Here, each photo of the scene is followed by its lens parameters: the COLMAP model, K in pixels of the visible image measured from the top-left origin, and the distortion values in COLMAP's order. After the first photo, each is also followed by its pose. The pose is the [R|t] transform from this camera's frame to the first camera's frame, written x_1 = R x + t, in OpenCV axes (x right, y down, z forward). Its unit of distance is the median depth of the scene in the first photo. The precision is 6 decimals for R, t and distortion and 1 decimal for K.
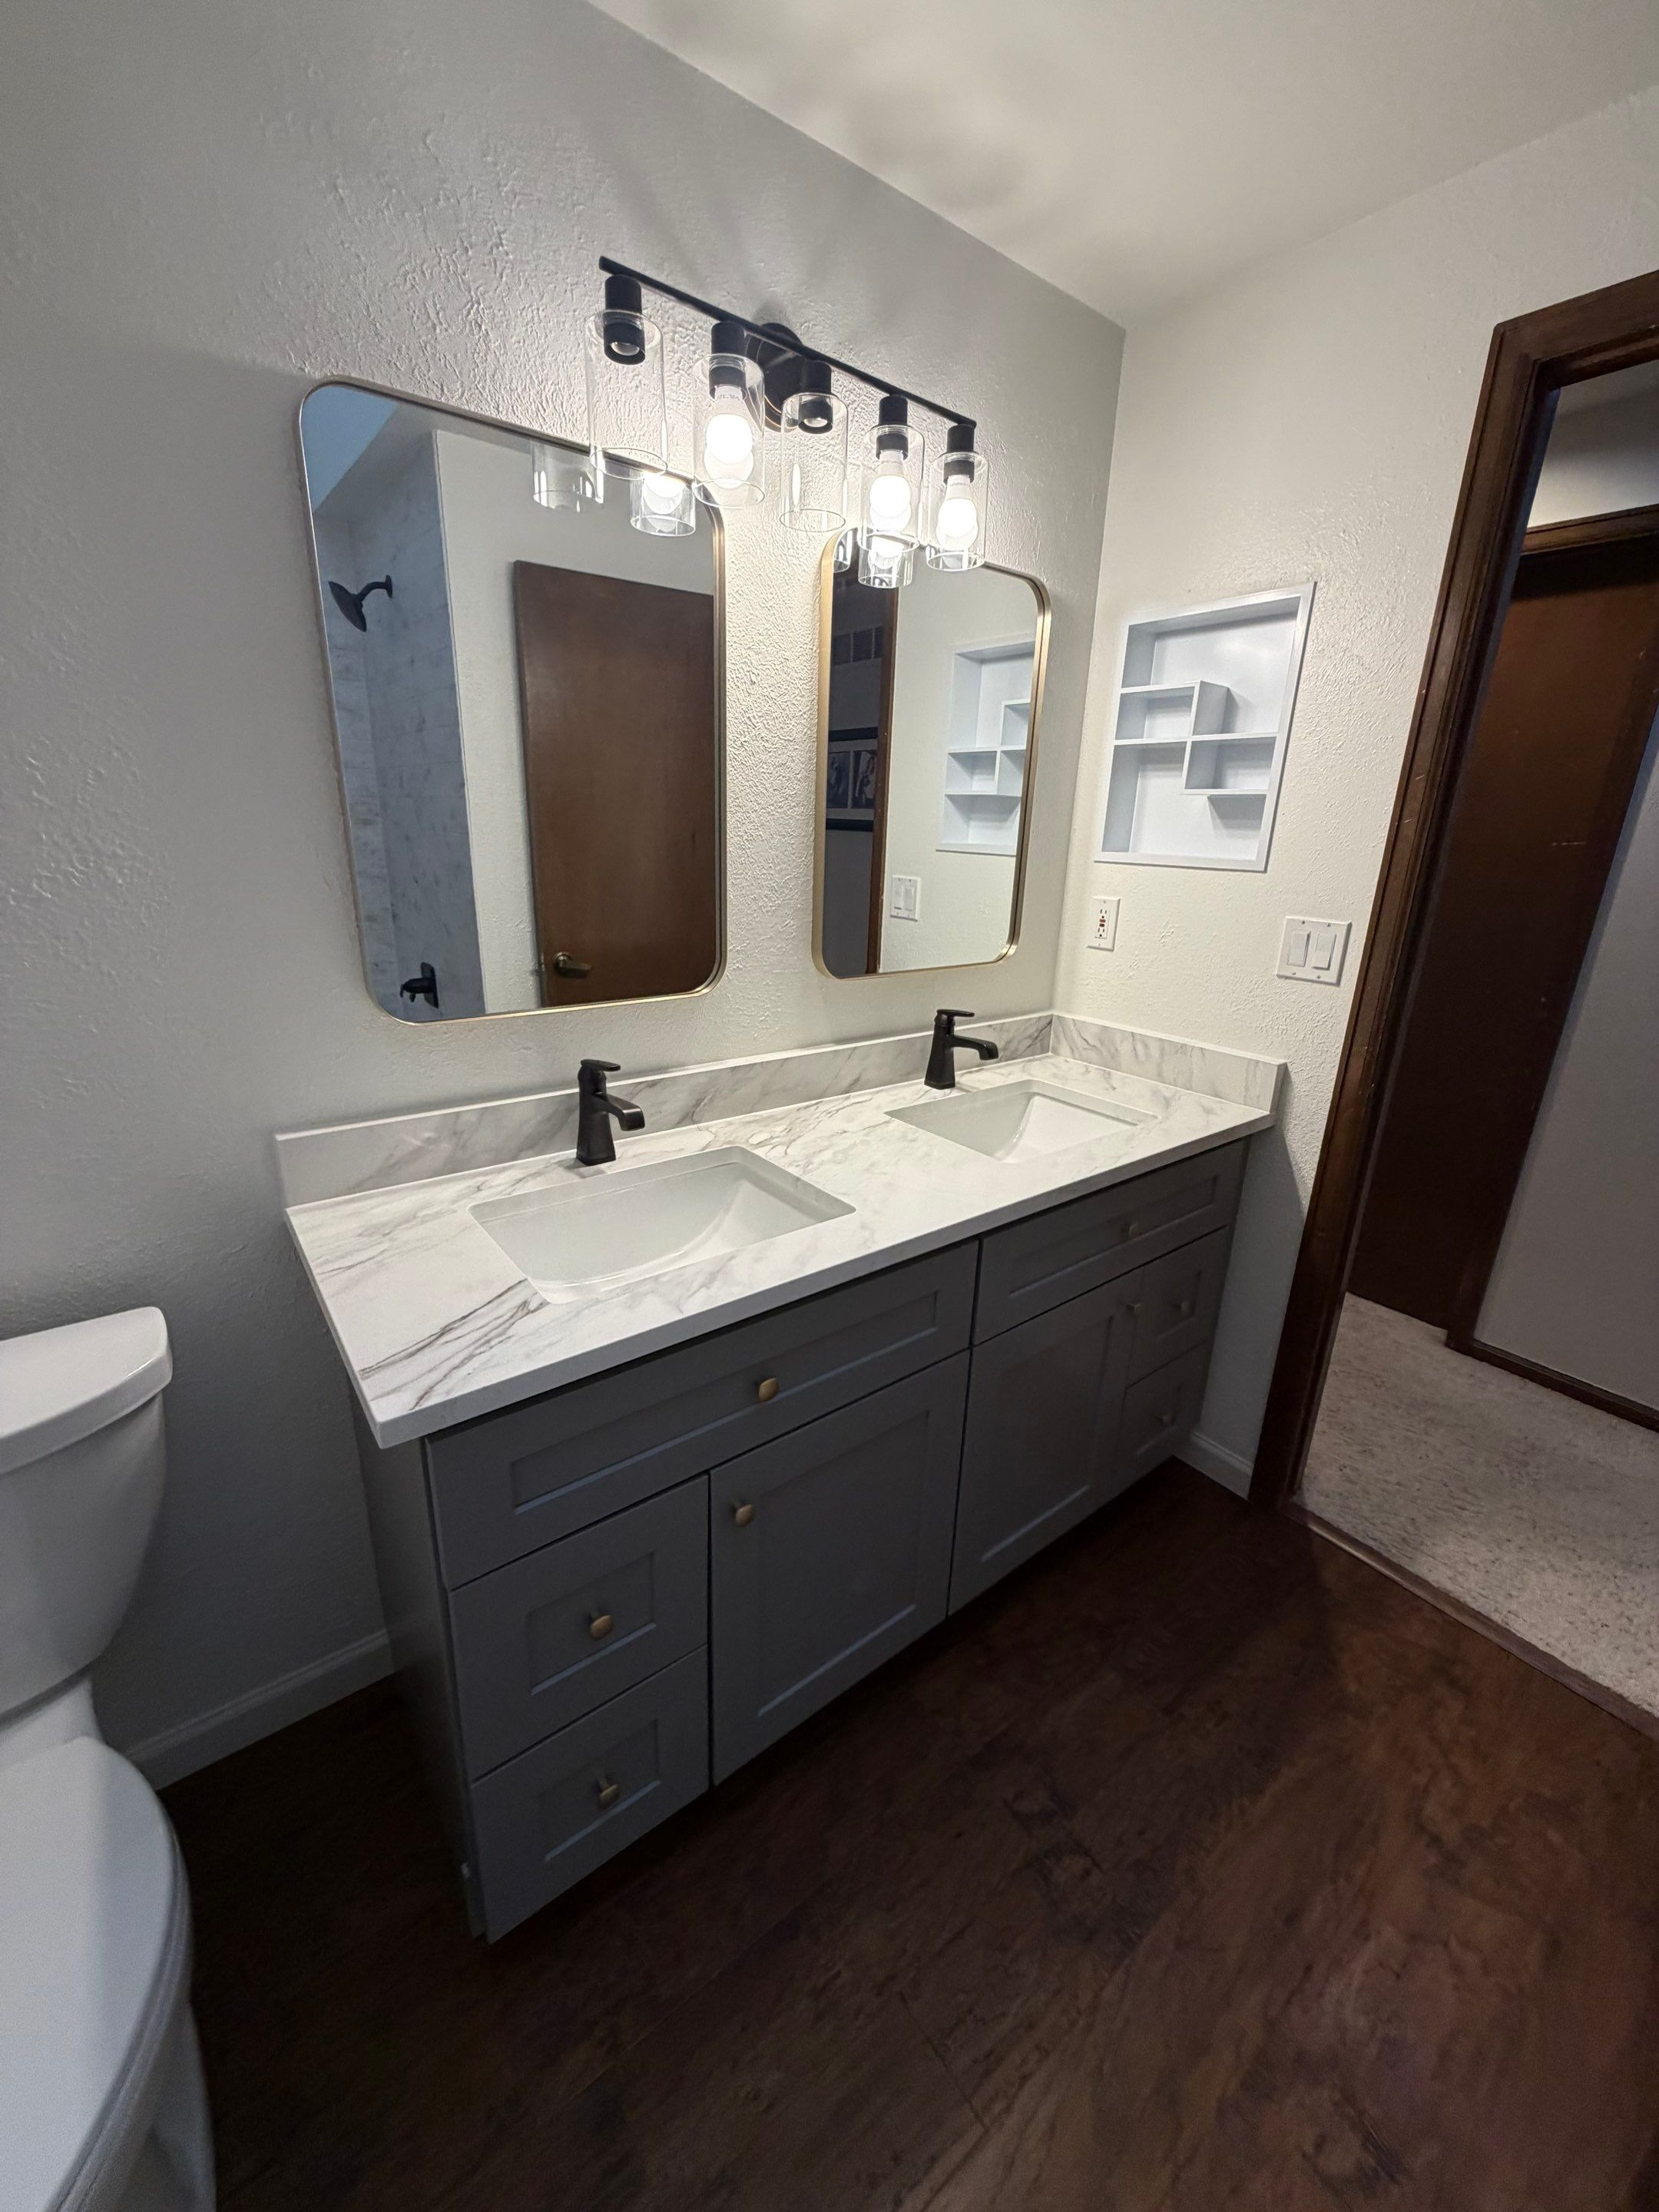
lens RADIAL K [[877.5, 0, 829.5], [0, 877.5, 1106.0], [0, 0, 1]] dist [0.000493, -0.000088]
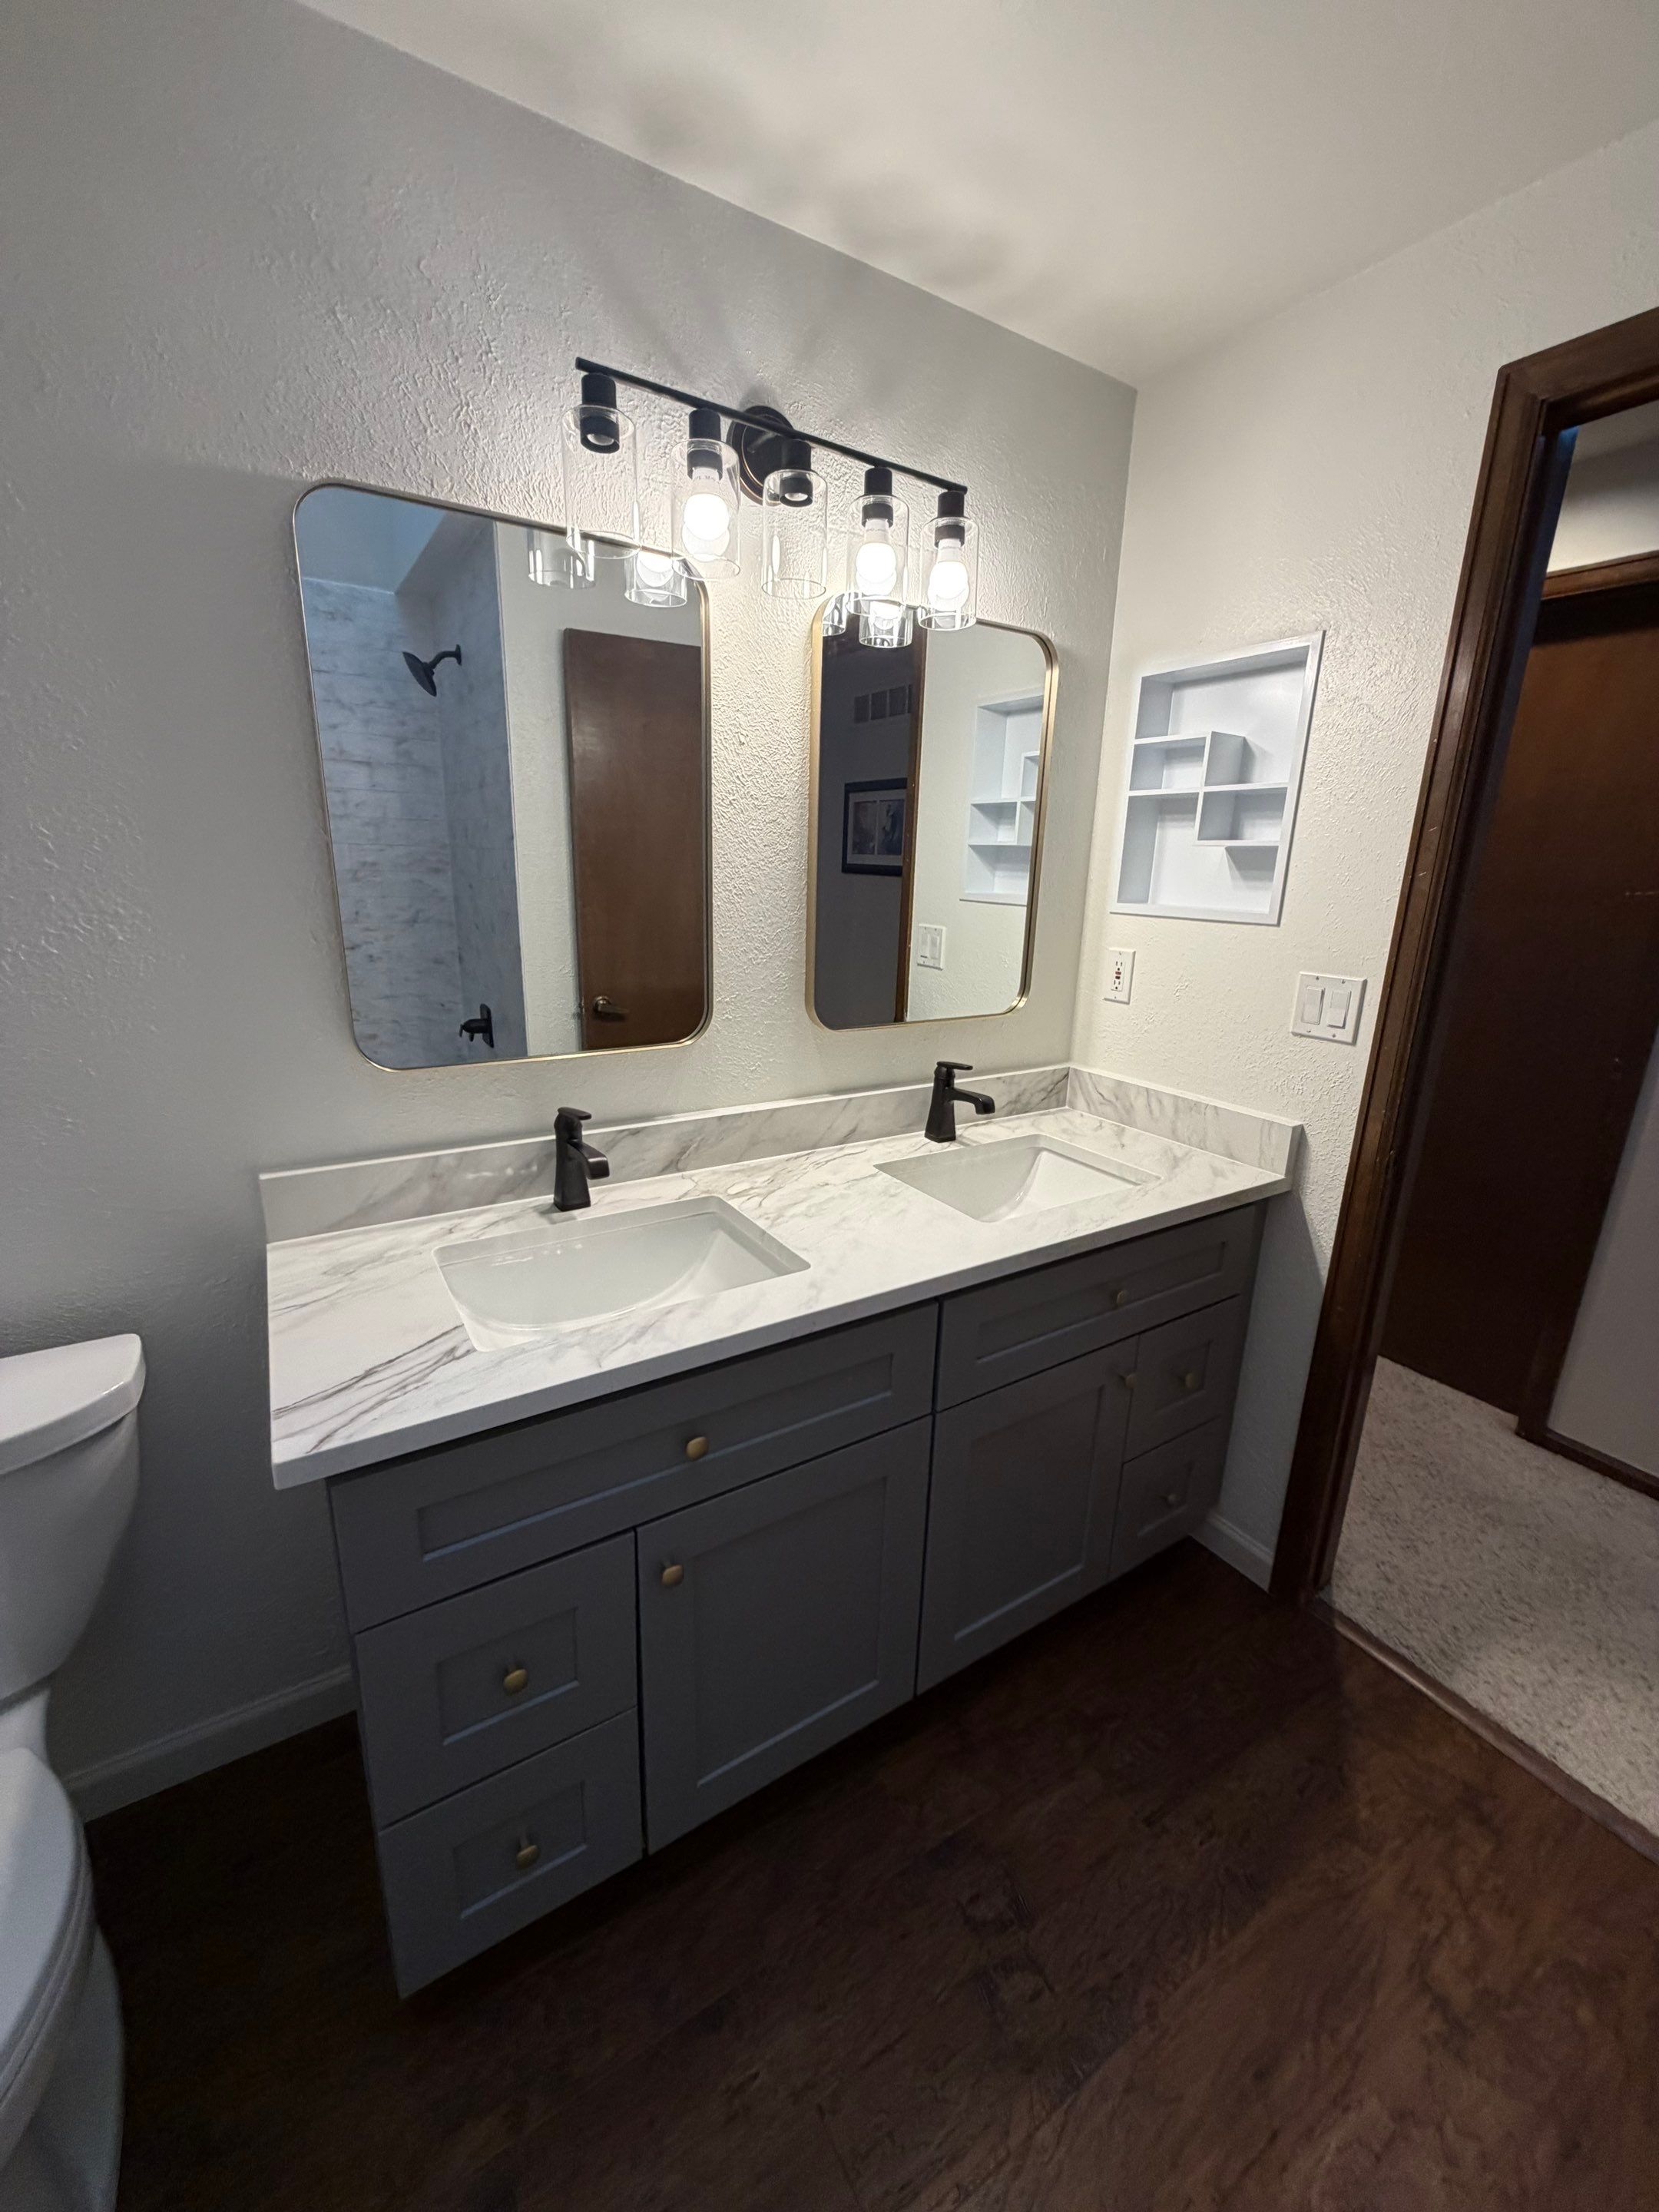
lens RADIAL K [[878.3, 0, 829.5], [0, 878.3, 1106.0], [0, 0, 1]] dist [0.000385, 0.000219]
pose [[0.995069, 0.022629, -0.096570, 0.126891], [-0.026911, 0.998701, -0.043269, -0.018002], [0.095465, 0.045655, 0.994385, 0.008710]]
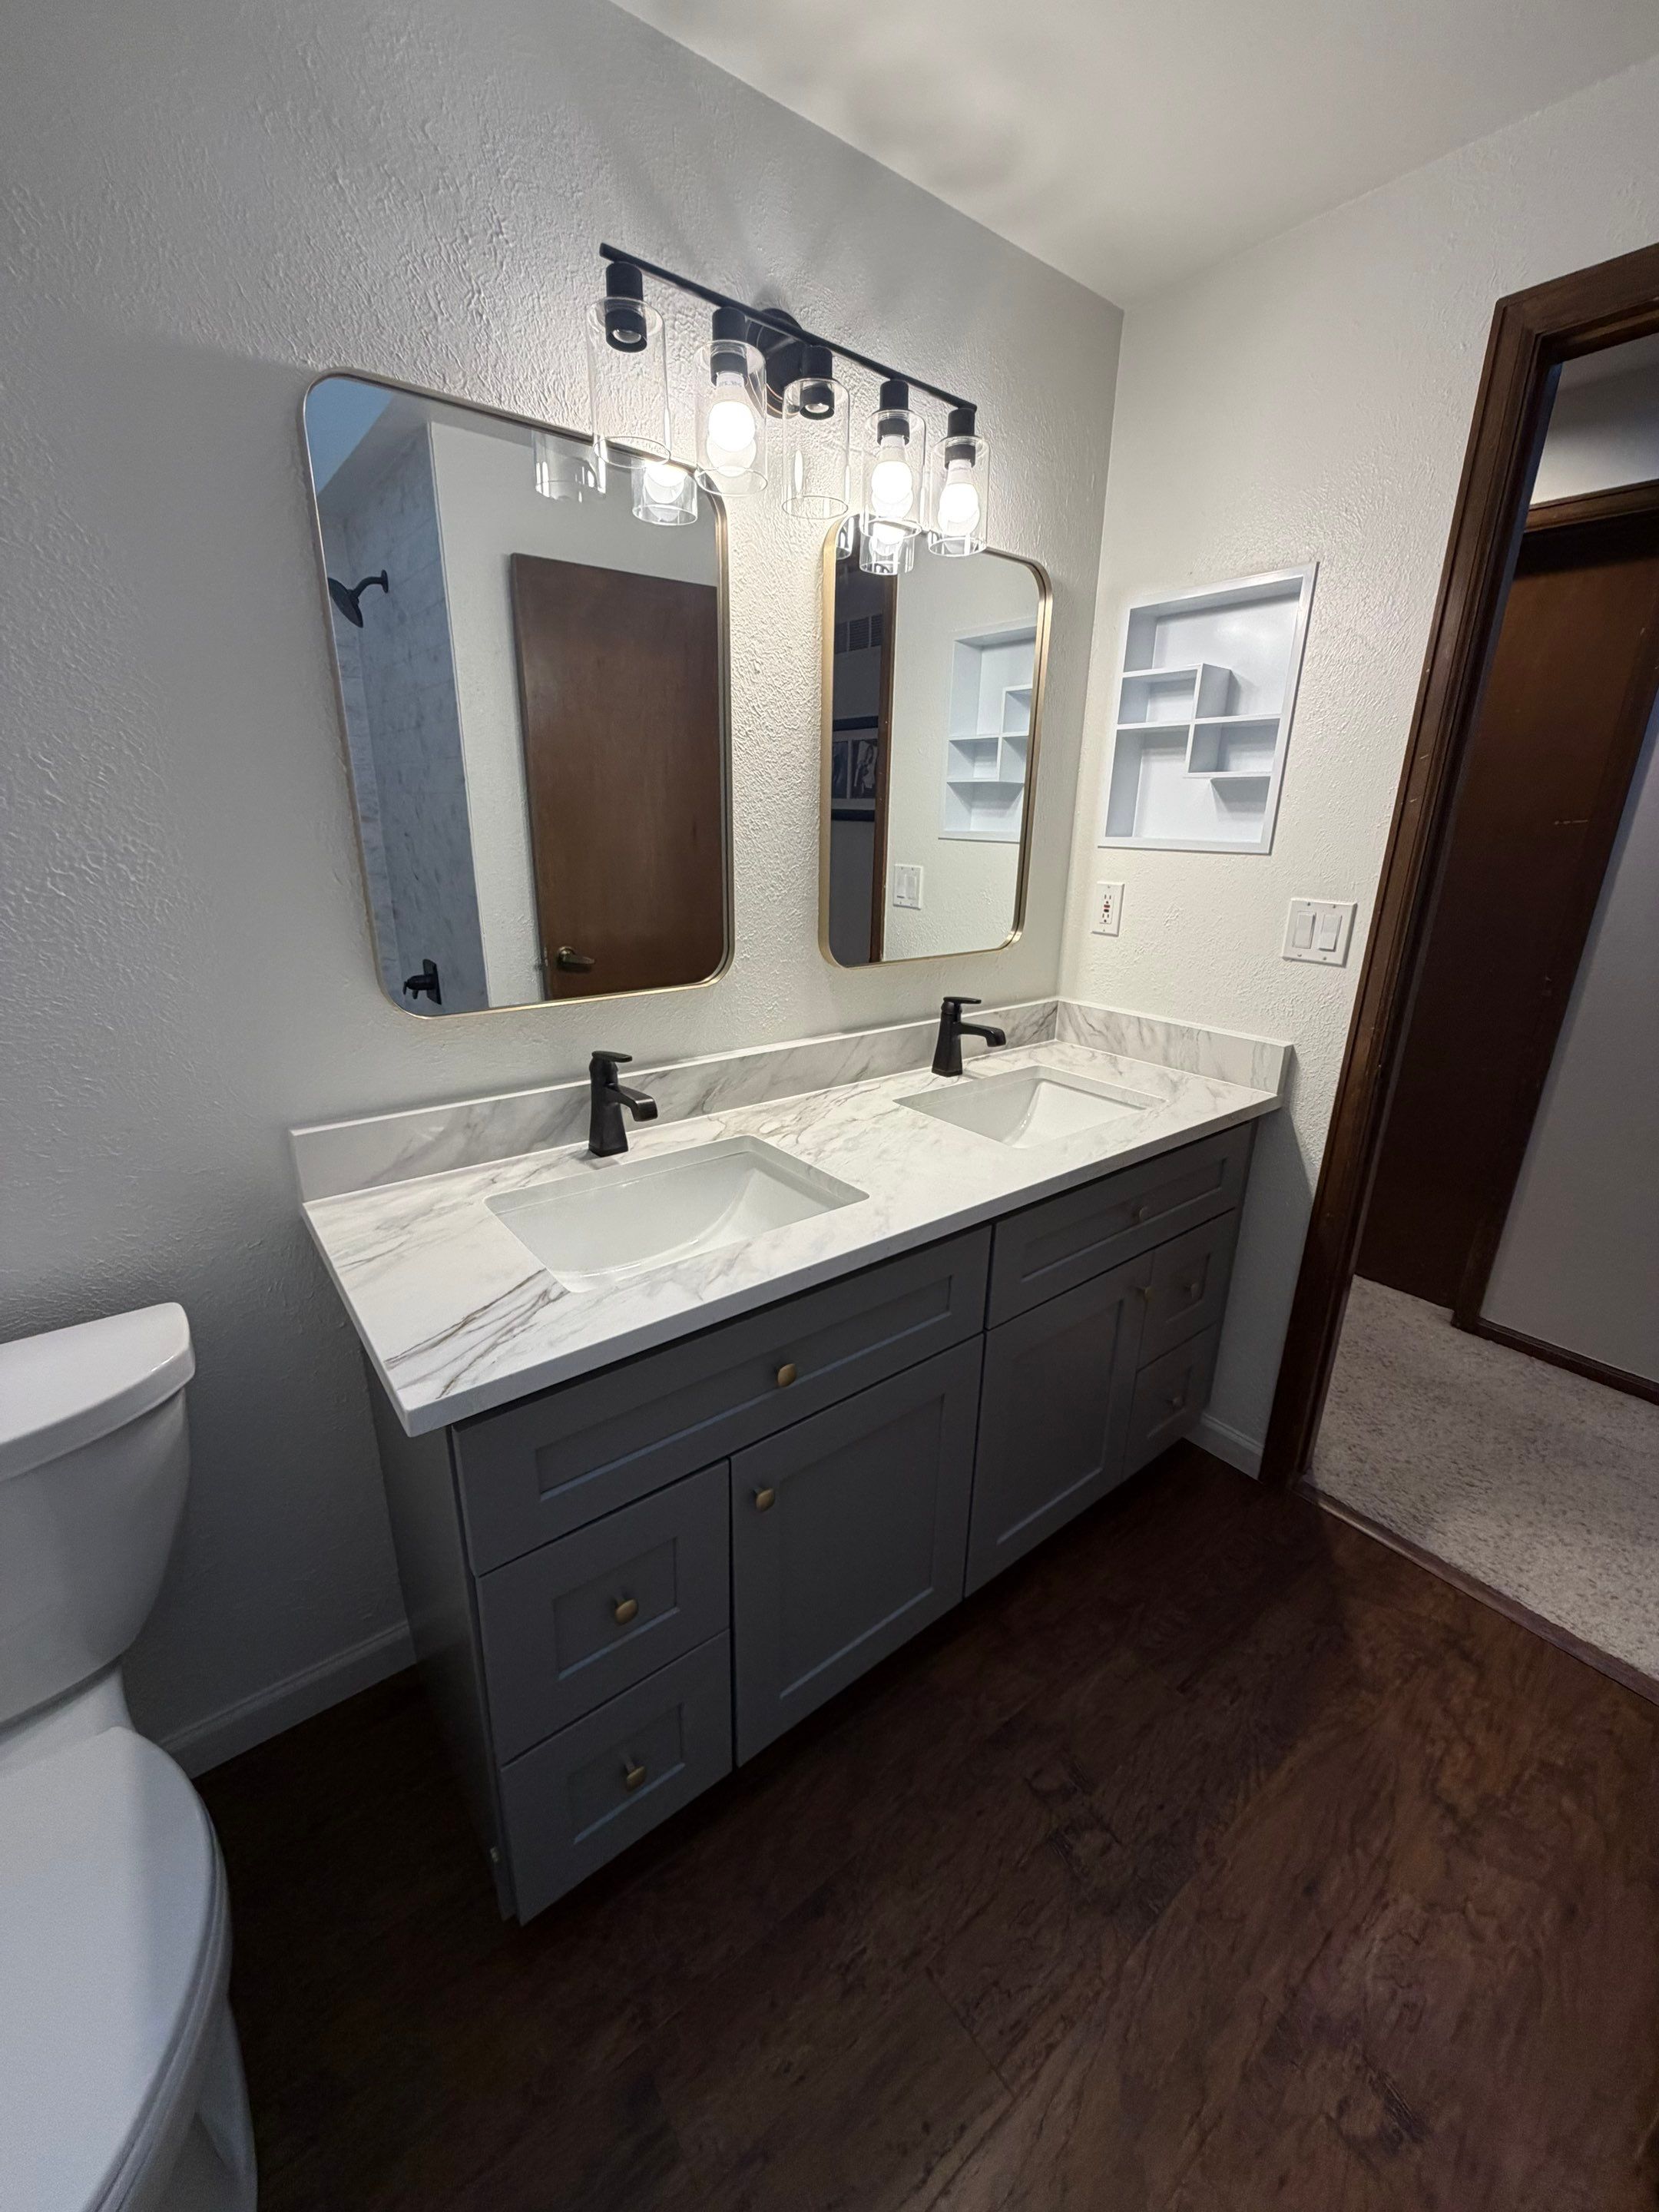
lens RADIAL K [[877.5, 0, 829.5], [0, 877.5, 1106.0], [0, 0, 1]] dist [0.000493, -0.000088]
pose [[0.999885, -0.015149, 0.000652, -0.013040], [0.015143, 0.999849, 0.008516, 0.005050], [-0.000781, -0.008505, 0.999964, -0.003695]]
